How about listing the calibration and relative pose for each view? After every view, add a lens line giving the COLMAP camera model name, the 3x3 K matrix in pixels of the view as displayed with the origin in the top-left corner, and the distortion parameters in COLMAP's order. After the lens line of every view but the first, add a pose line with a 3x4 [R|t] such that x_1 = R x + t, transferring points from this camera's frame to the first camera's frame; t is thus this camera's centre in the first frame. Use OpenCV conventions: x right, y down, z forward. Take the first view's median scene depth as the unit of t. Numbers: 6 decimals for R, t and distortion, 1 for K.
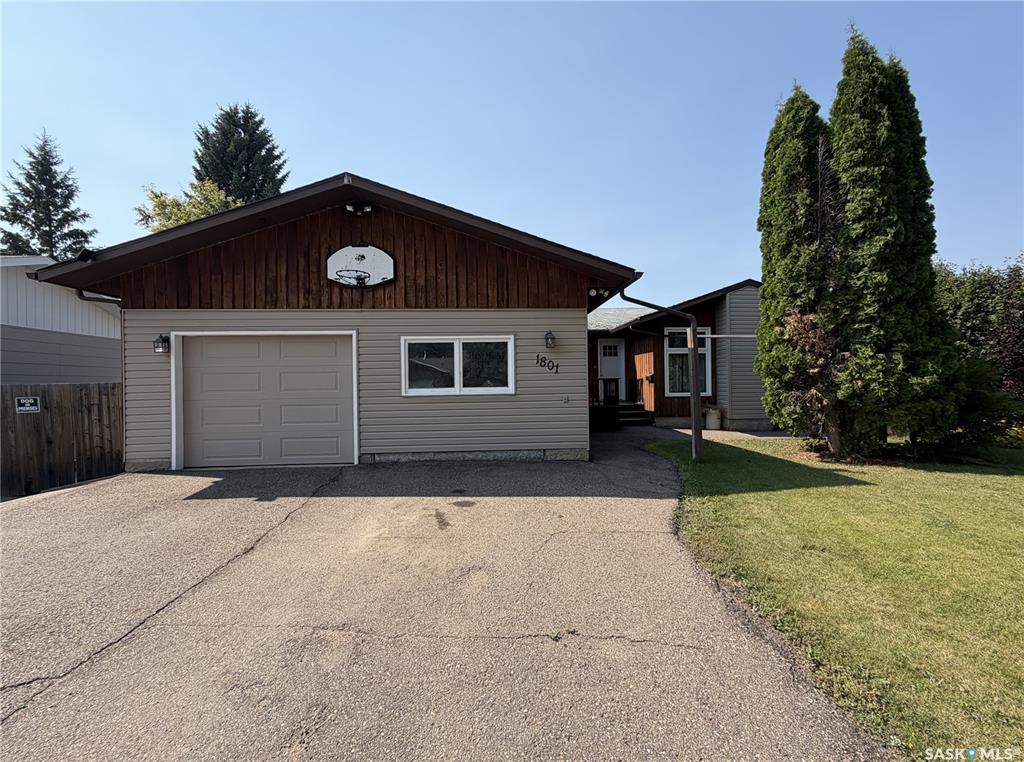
lens RADIAL K [[437.8, 0, 514.3], [0, 437.8, 383.8], [0, 0, 1]] dist [0.001160, -0.000969]
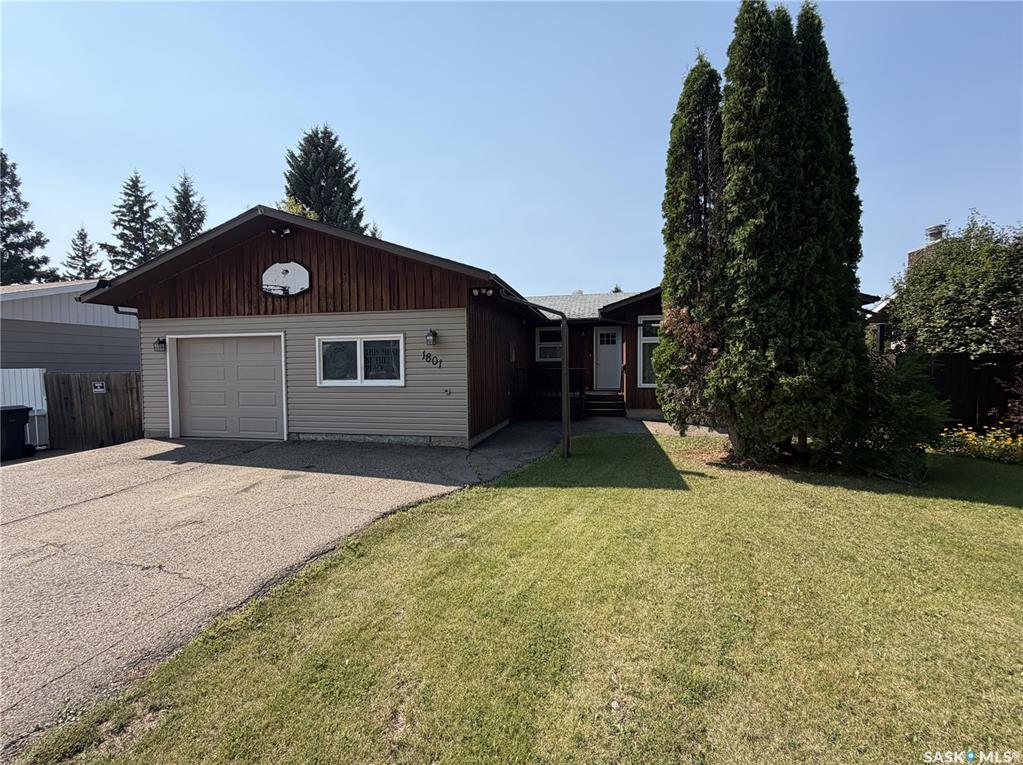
lens RADIAL K [[437.4, 0, 510.5], [0, 437.4, 384.1], [0, 0, 1]] dist [0.001160, -0.000969]
pose [[0.962956, 0.017119, -0.269116, 0.571601], [-0.005639, 0.999043, 0.043373, -0.032662], [0.269601, -0.040249, 0.962131, -0.012221]]
